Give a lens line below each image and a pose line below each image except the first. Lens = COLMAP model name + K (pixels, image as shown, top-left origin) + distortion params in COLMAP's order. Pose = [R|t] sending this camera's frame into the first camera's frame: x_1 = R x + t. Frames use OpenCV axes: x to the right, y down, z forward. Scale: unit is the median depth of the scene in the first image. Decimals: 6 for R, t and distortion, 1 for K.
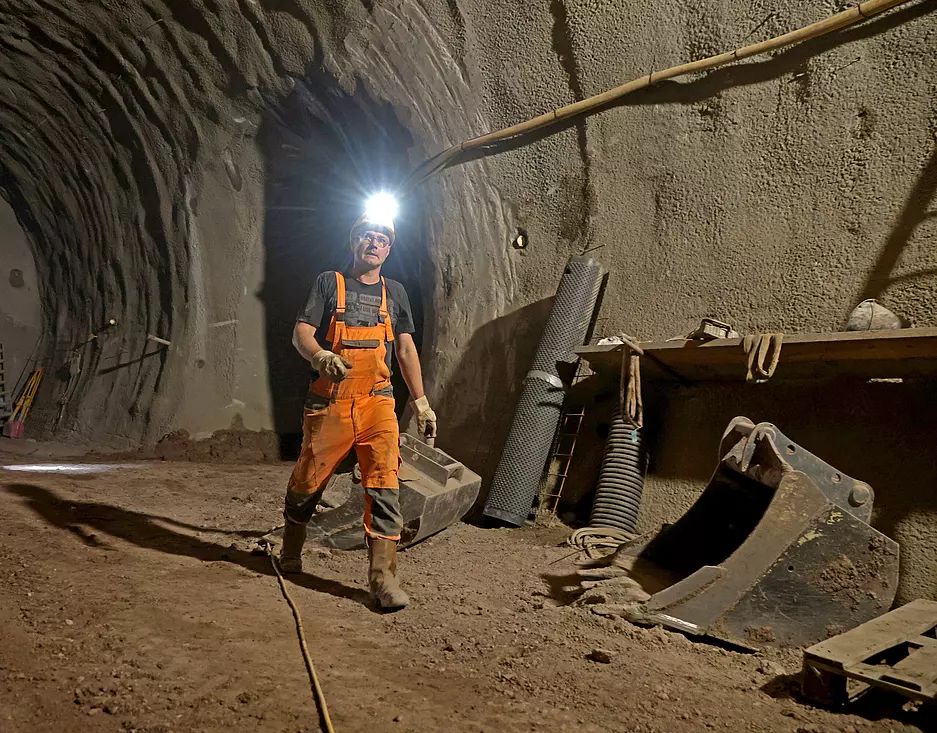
lens RADIAL K [[989.2, 0, 468.5], [0, 989.2, 366.5], [0, 0, 1]] dist [-0.083788, 0.050921]
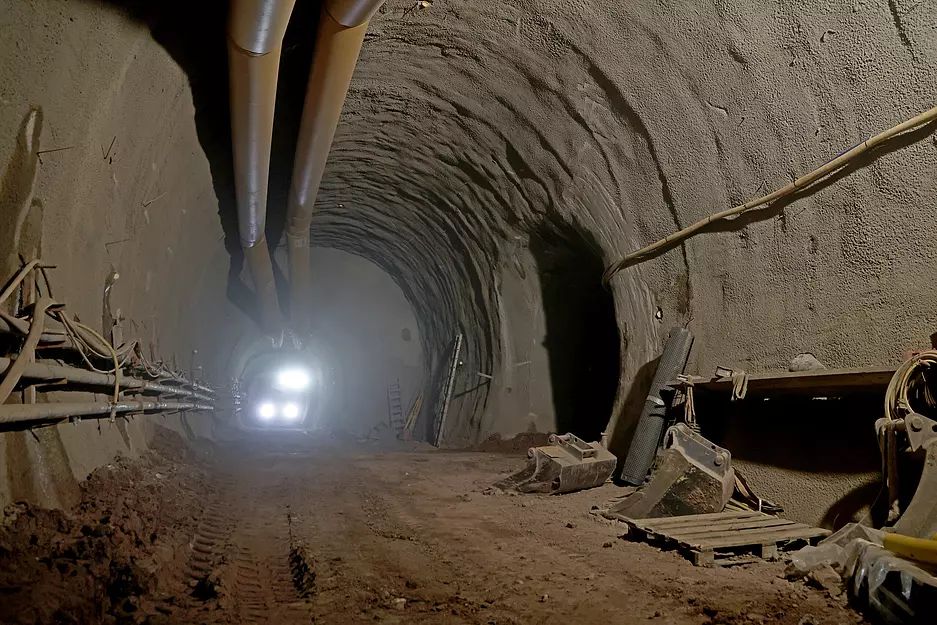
lens RADIAL K [[934.1, 0, 468.5], [0, 934.1, 312.5], [0, 0, 1]] dist [-0.003020, 0.002172]
pose [[0.915456, -0.068279, -0.396584, 0.330952], [0.043718, 0.996542, -0.070655, -0.029927], [0.400037, 0.047343, 0.915276, -0.480397]]
